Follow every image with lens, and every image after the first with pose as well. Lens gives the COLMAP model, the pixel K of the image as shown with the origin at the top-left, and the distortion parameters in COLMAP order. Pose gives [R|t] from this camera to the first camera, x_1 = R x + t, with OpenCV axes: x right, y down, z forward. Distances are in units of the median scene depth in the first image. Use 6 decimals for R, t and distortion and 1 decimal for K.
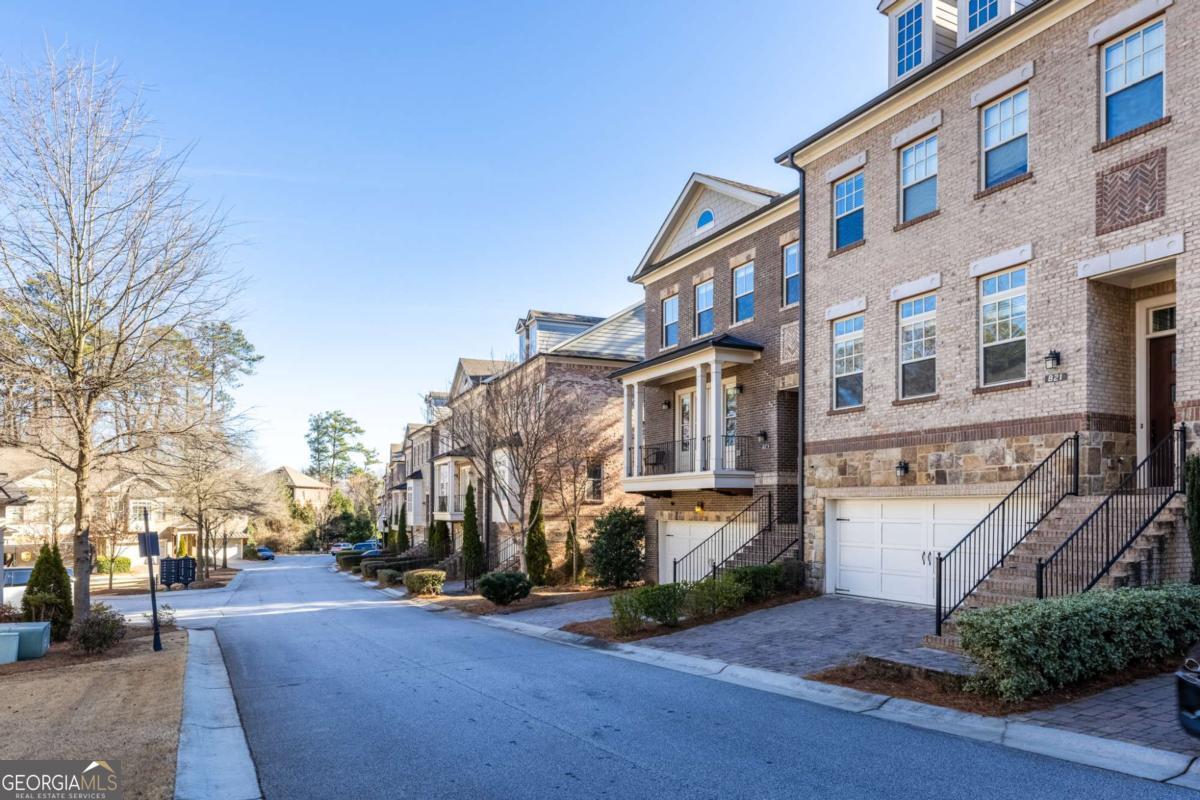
lens RADIAL K [[743.4, 0, 602.6], [0, 743.4, 482.1], [0, 0, 1]] dist [0.004316, 0.001376]
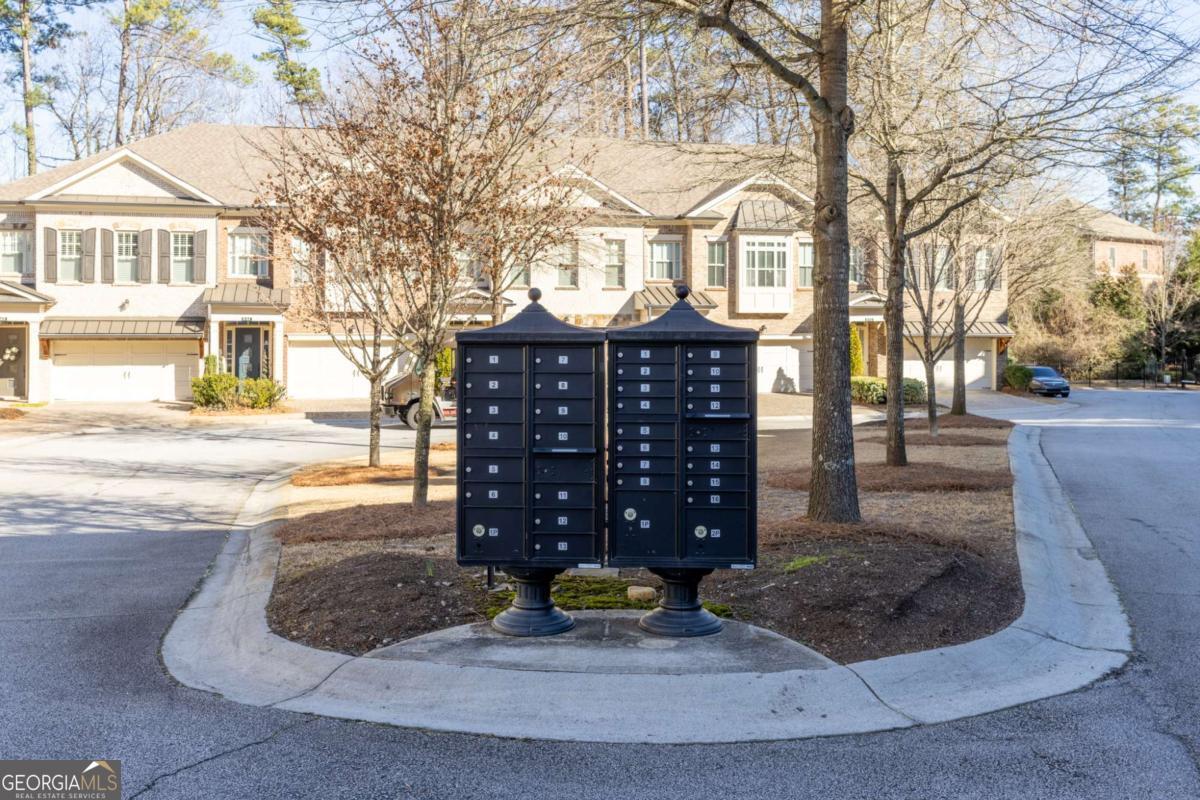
lens RADIAL K [[1145.3, 0, 600.0], [0, 1145.3, 400.0], [0, 0, 1]] dist [0.008432, 0.002817]
pose [[0.726914, 0.044111, -0.685310, -0.116359], [0.025961, 0.995456, 0.091611, 0.024812], [0.686238, -0.084385, 0.722466, 0.221744]]
